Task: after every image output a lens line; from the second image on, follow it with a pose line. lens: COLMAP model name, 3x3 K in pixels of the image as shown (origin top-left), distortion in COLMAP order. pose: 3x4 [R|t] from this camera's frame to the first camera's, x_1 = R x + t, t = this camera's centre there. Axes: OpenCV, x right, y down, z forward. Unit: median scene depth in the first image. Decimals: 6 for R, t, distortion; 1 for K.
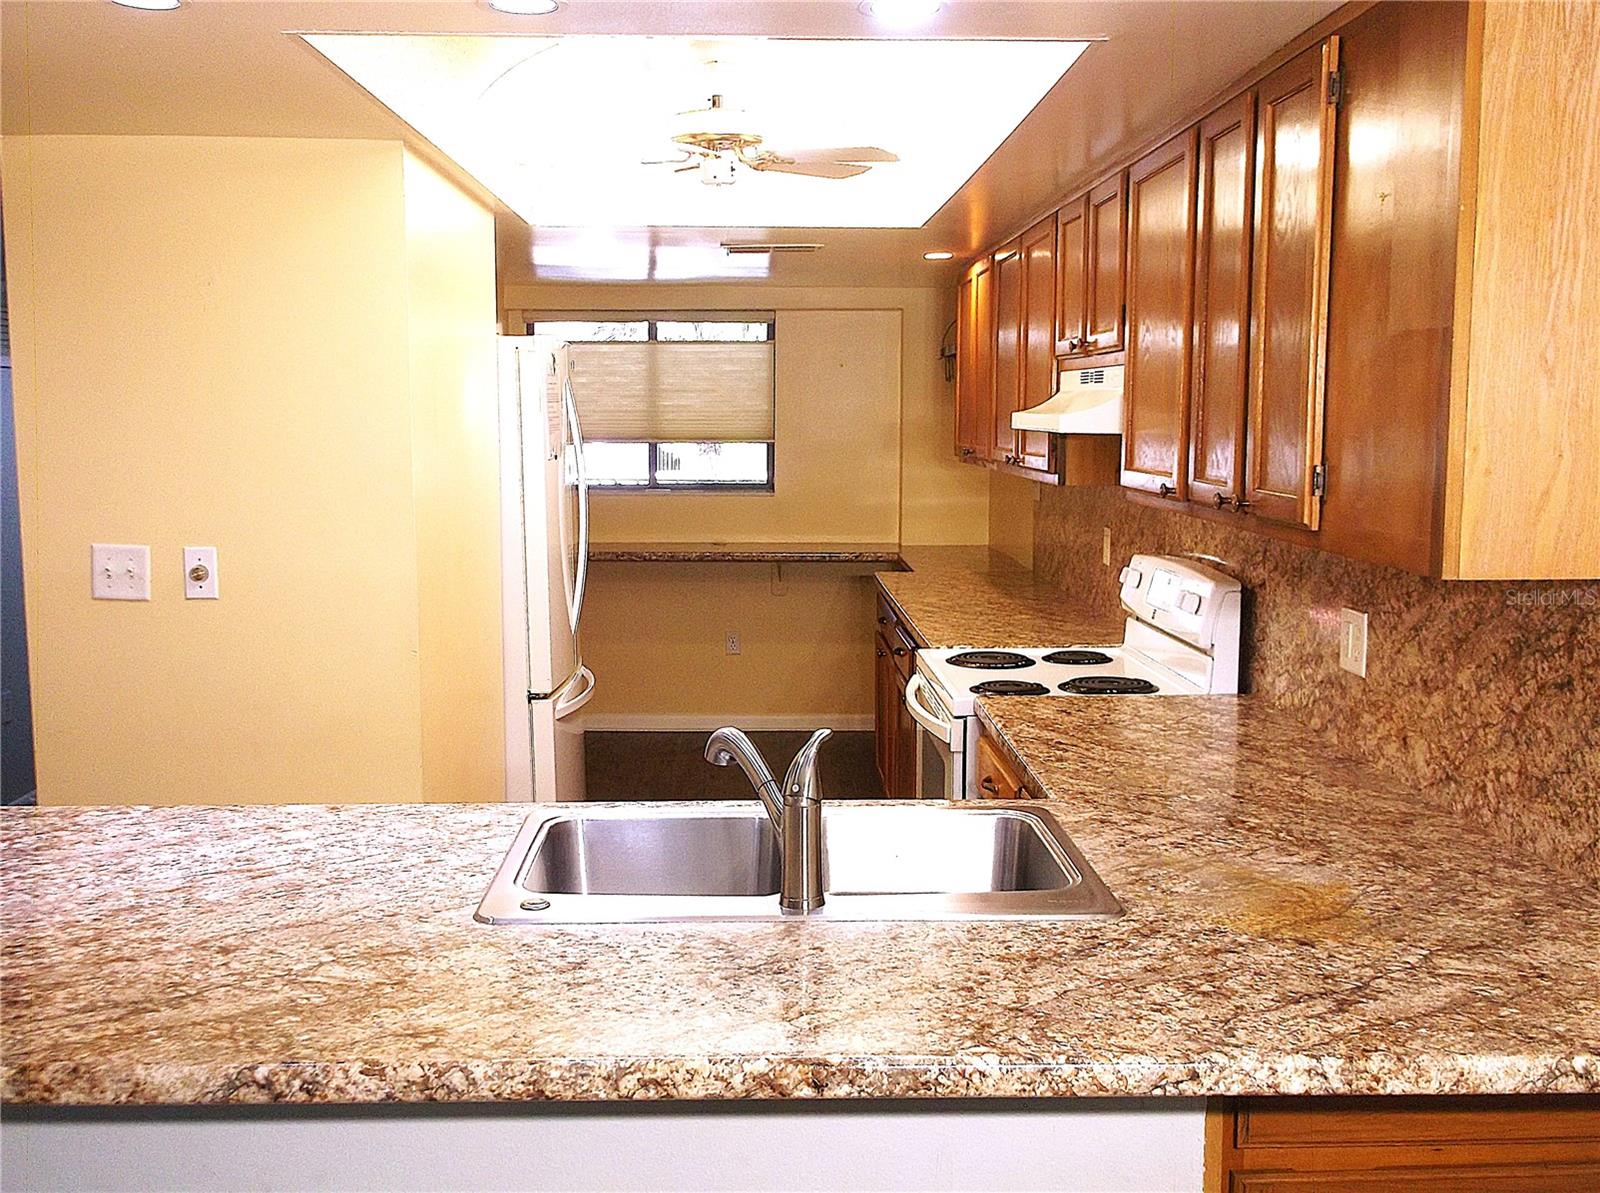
lens RADIAL K [[1567.3, 0, 802.8], [0, 1567.3, 591.1], [0, 0, 1]] dist [0.001842, 0.000000]
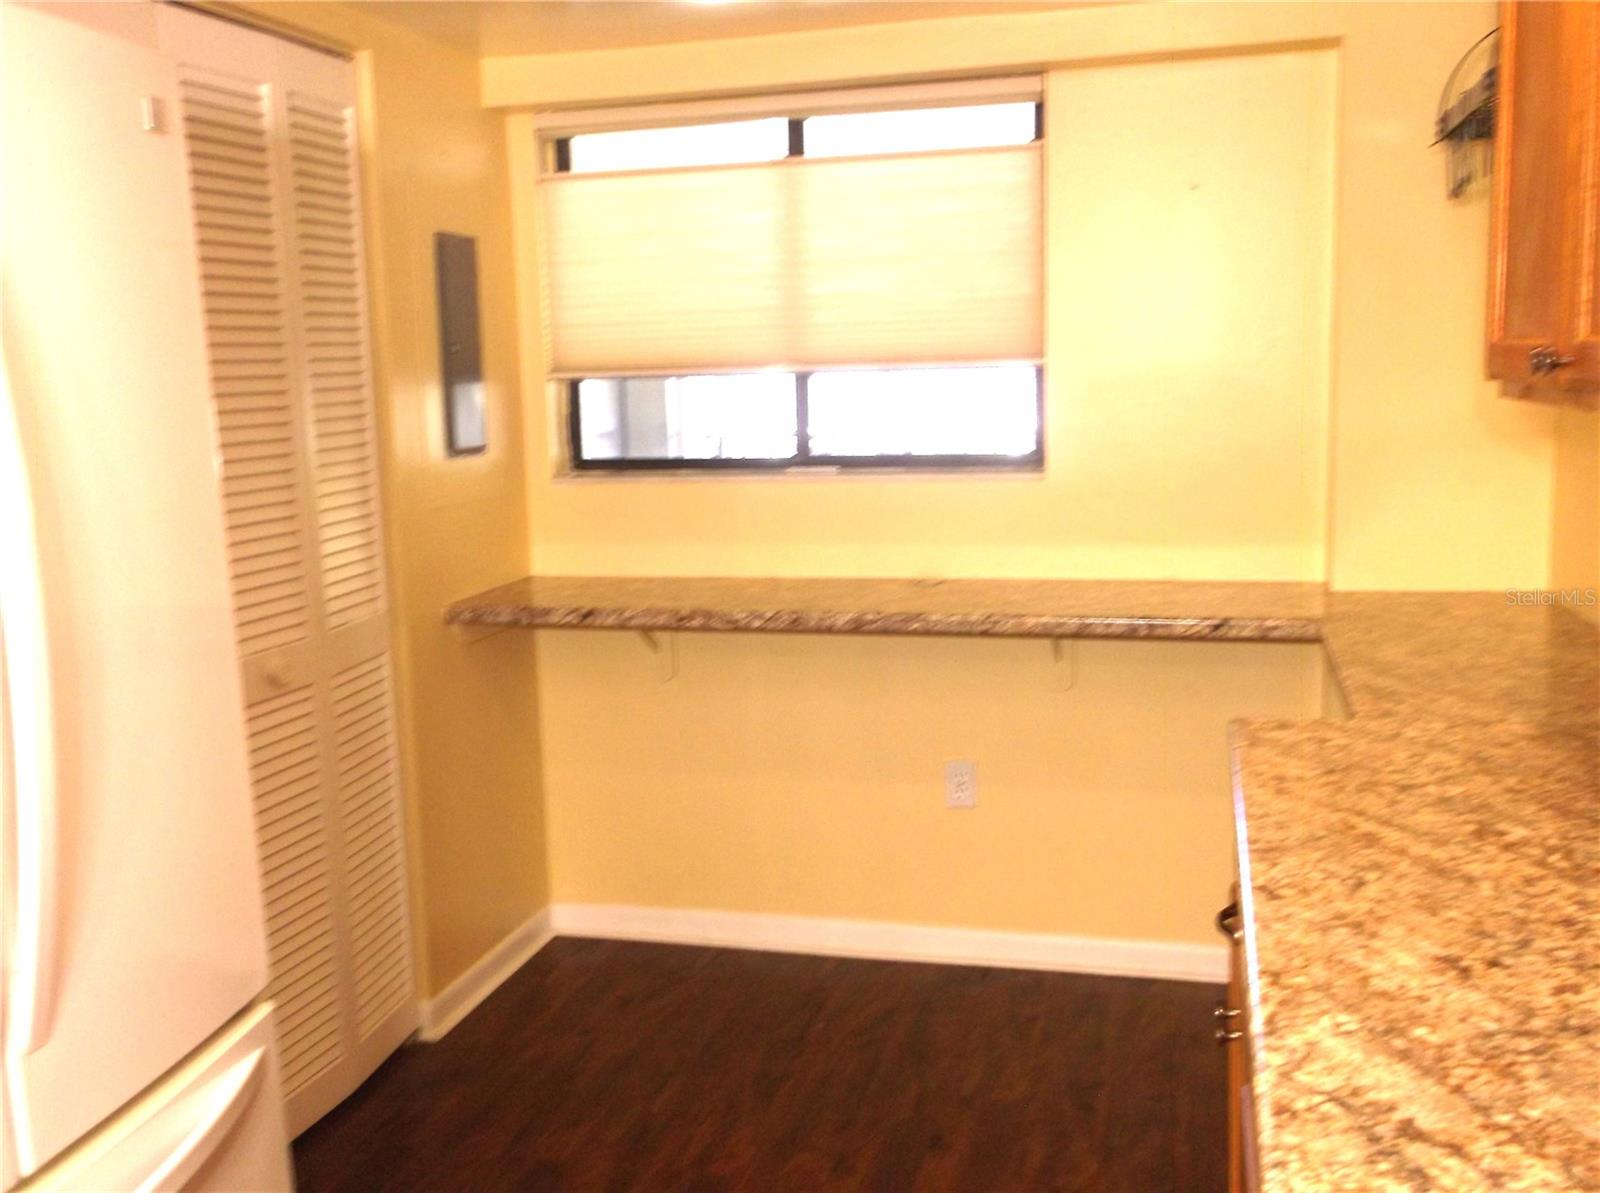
lens RADIAL K [[1567.3, 0, 803.0], [0, 1567.3, 595.6], [0, 0, 1]] dist [0.001842, 0.000000]
pose [[0.959969, 0.015518, -0.279677, 0.043905], [-0.000954, 0.998639, 0.052137, -0.051409], [0.280105, -0.049783, 0.958678, 0.538929]]
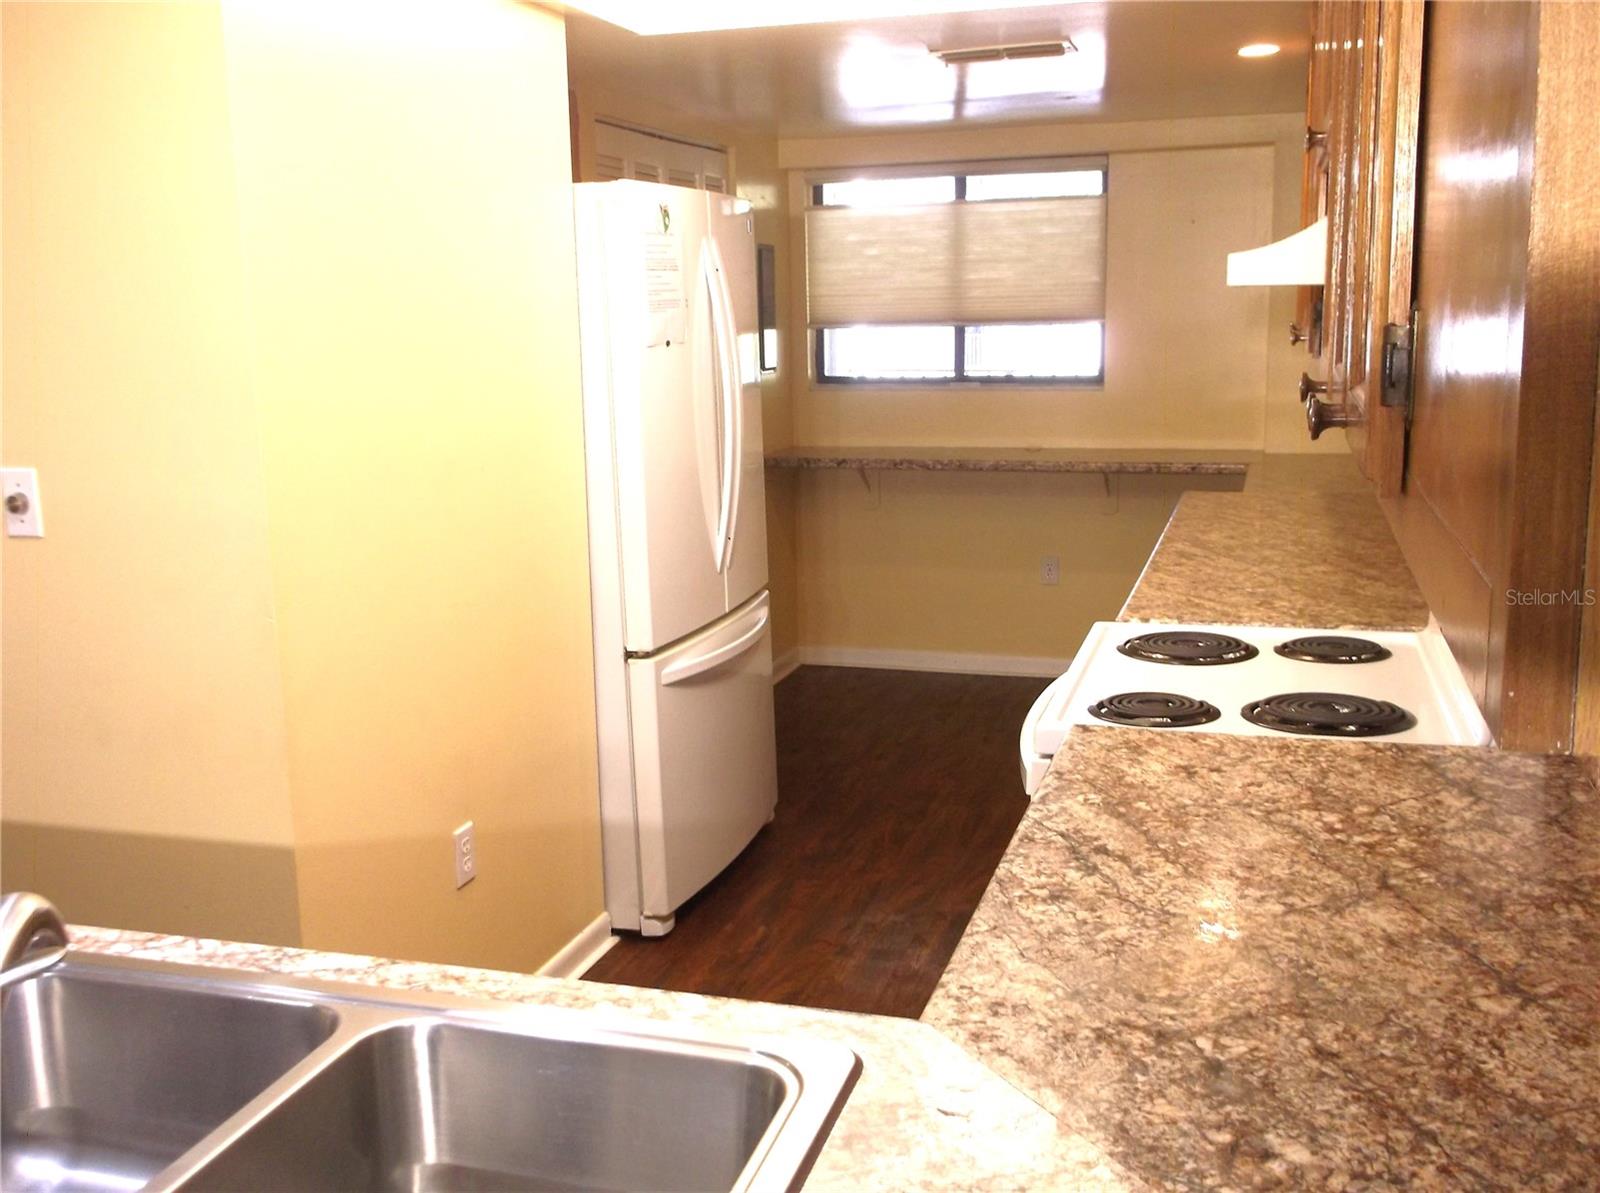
lens RADIAL K [[1567.3, 0, 790.3], [0, 1567.3, 602.6], [0, 0, 1]] dist [0.001842, 0.000000]
pose [[0.944222, 0.040040, -0.326867, 0.097990], [-0.015177, 0.996817, 0.078264, -0.012895], [0.328961, -0.068937, 0.941824, 0.186028]]
